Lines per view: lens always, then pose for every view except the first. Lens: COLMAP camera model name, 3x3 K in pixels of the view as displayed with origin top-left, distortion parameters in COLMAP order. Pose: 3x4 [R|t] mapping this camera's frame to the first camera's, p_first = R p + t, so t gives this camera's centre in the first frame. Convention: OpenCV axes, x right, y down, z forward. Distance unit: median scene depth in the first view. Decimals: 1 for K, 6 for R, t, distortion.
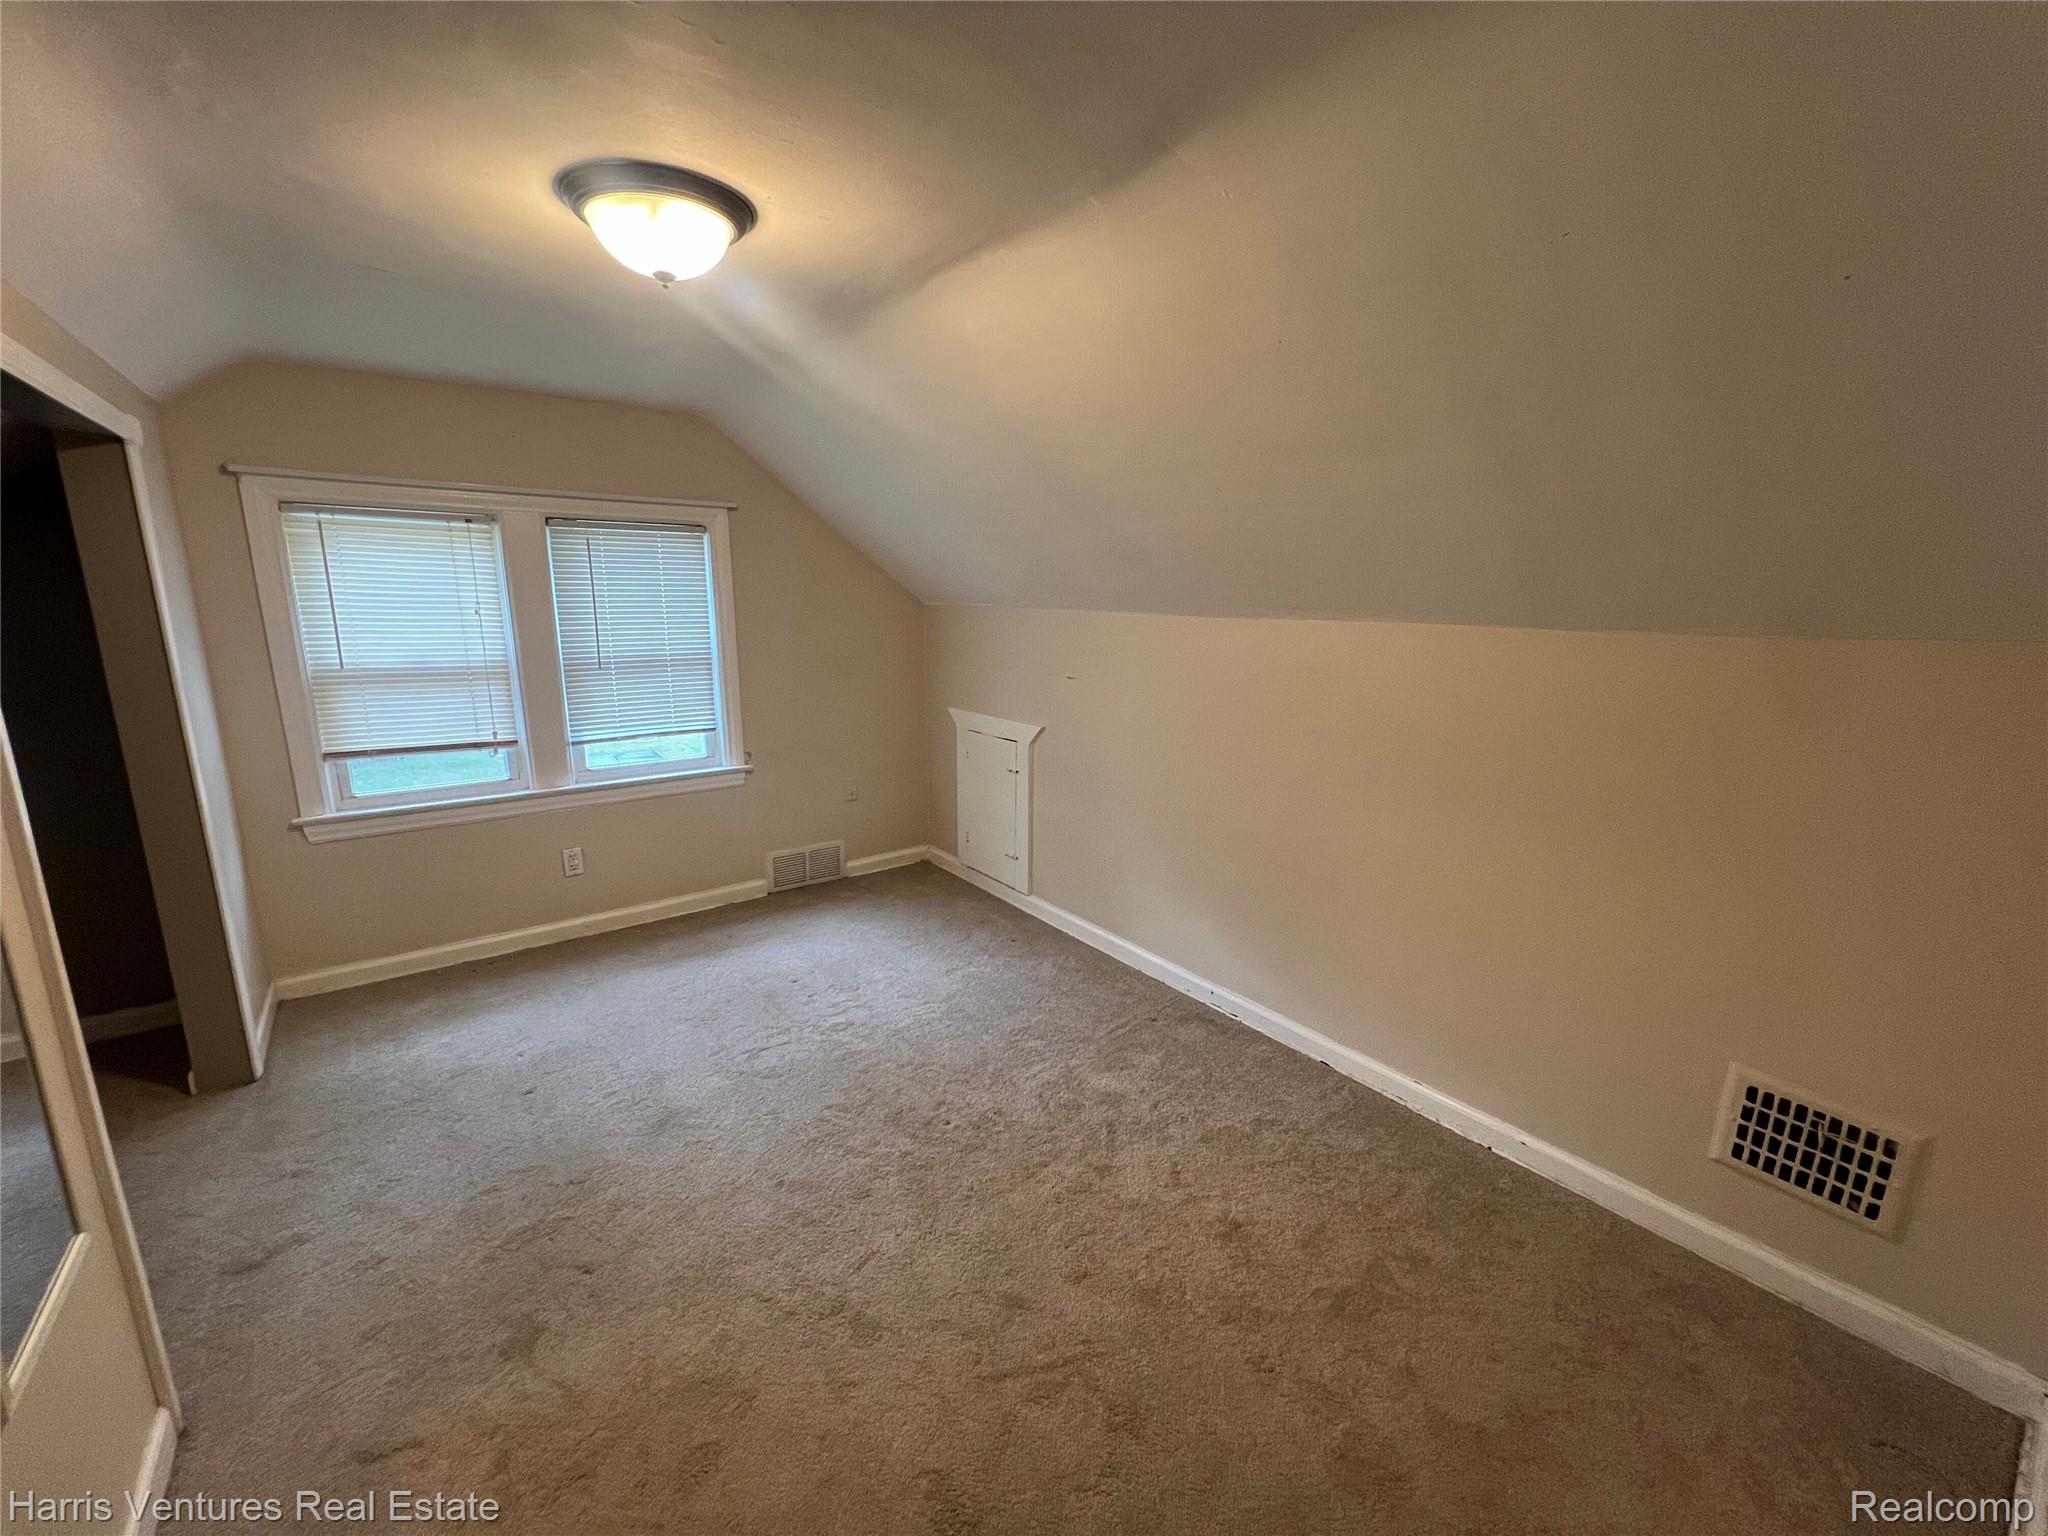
lens RADIAL K [[817.4, 0, 1019.4], [0, 817.4, 762.2], [0, 0, 1]] dist [0.000742, -0.000165]
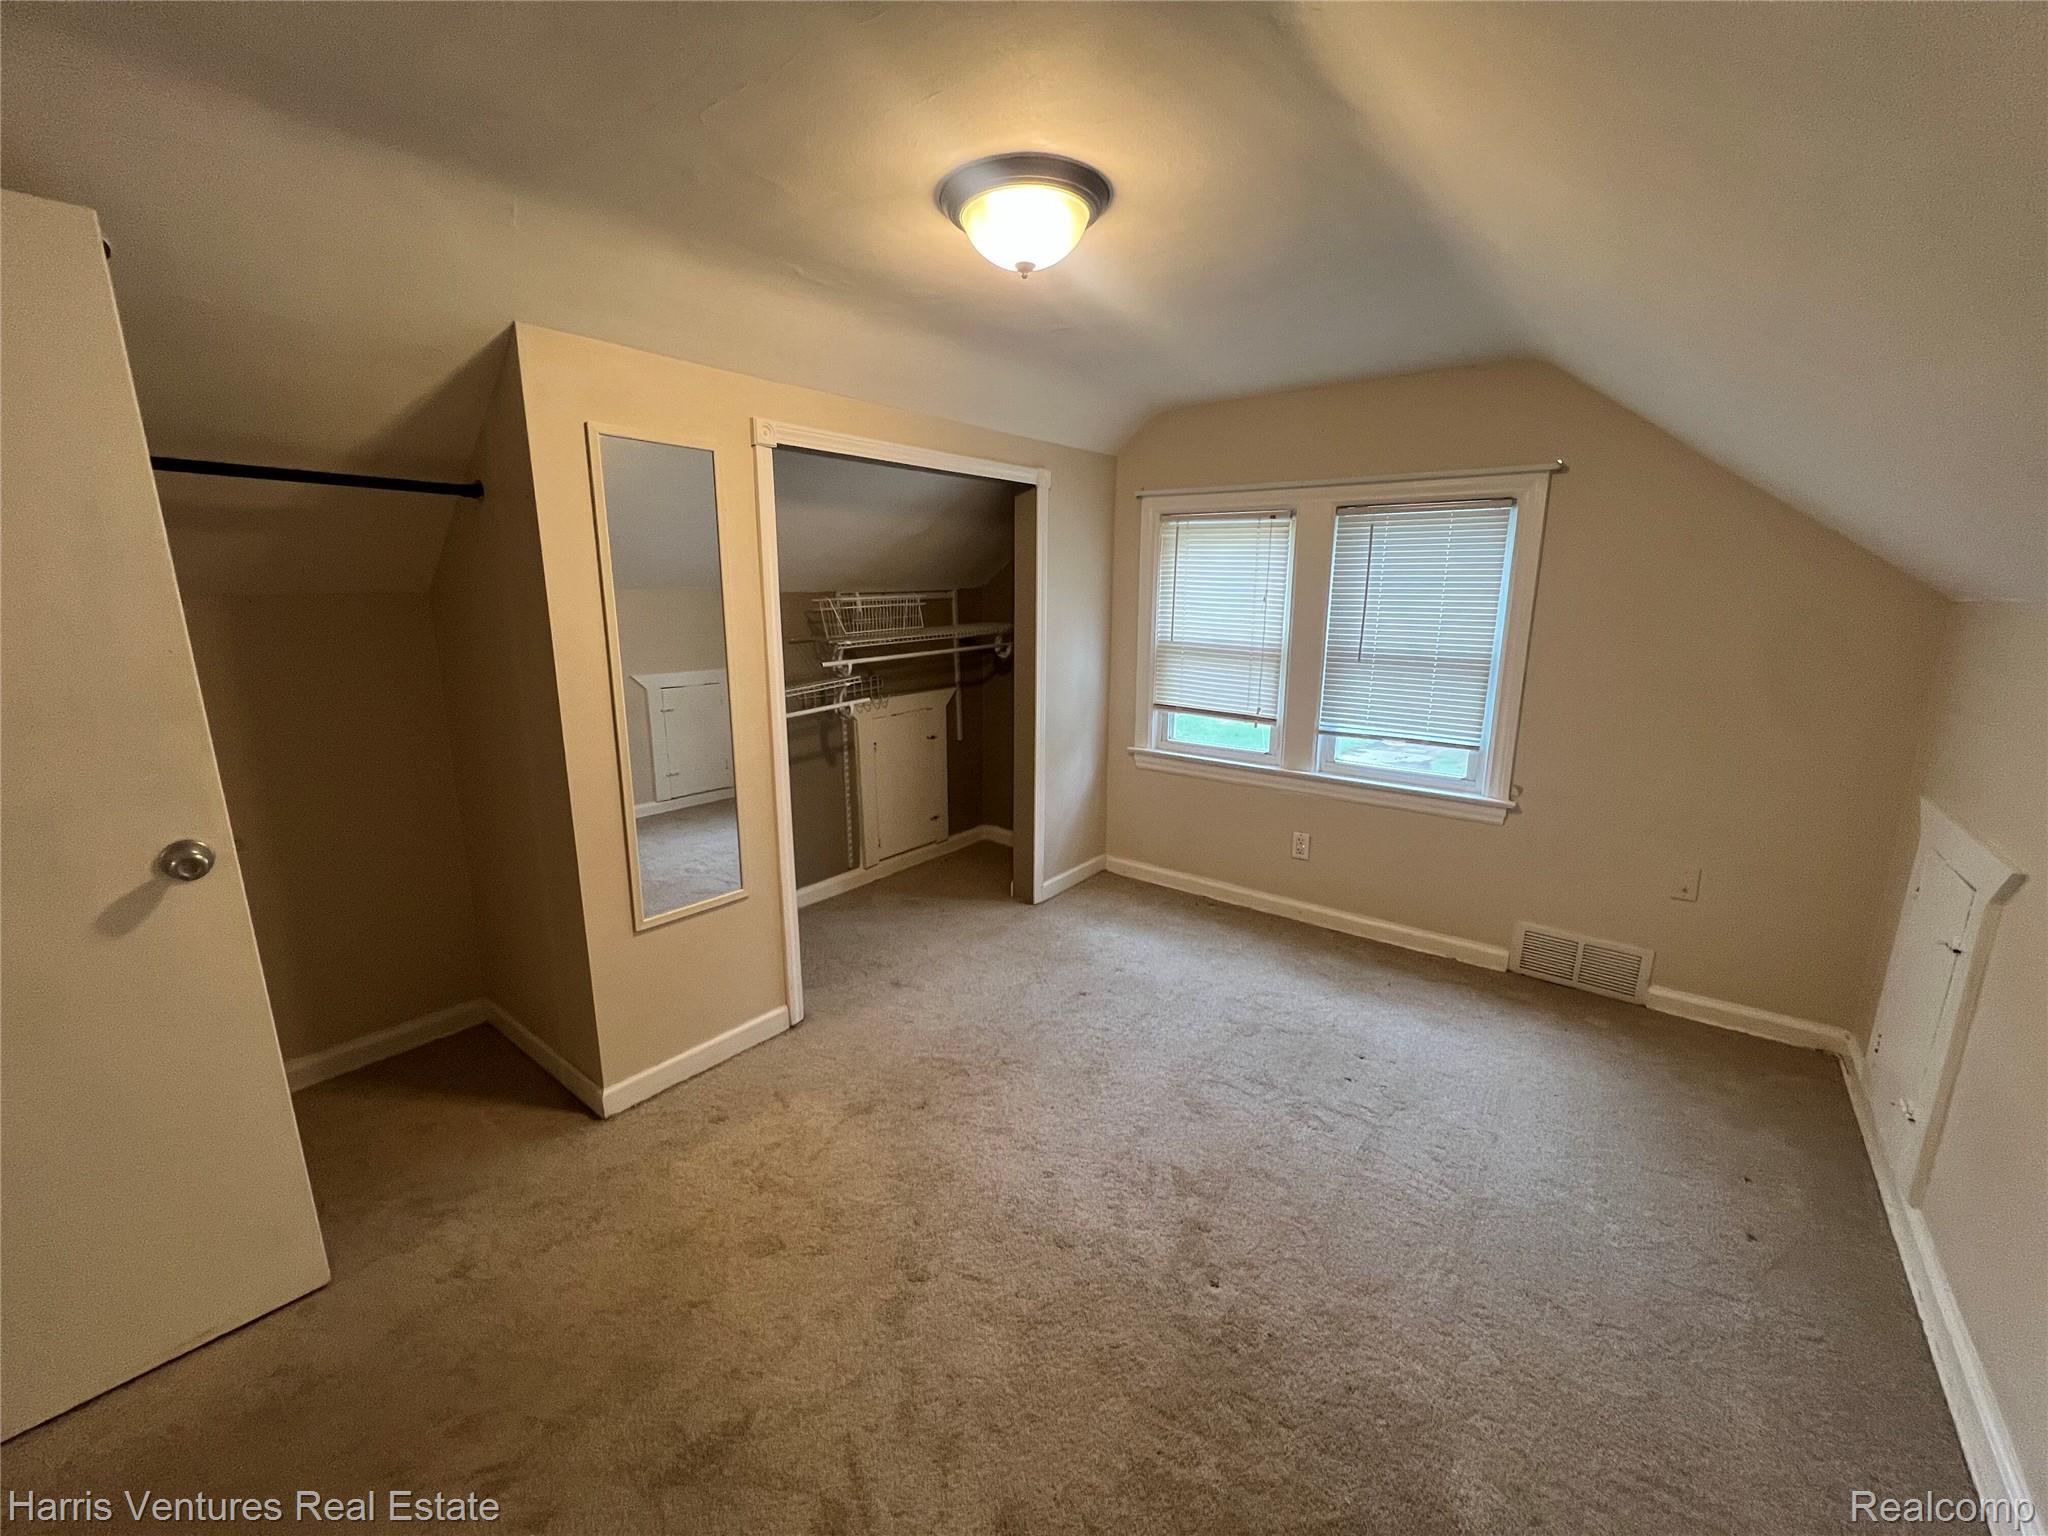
lens RADIAL K [[817.4, 0, 1019.4], [0, 817.4, 762.2], [0, 0, 1]] dist [0.000742, -0.000165]
pose [[0.255750, 0.198119, -0.946224, 0.318308], [-0.203632, 0.967856, 0.147610, -0.059939], [0.945053, 0.154930, 0.287873, 0.366279]]
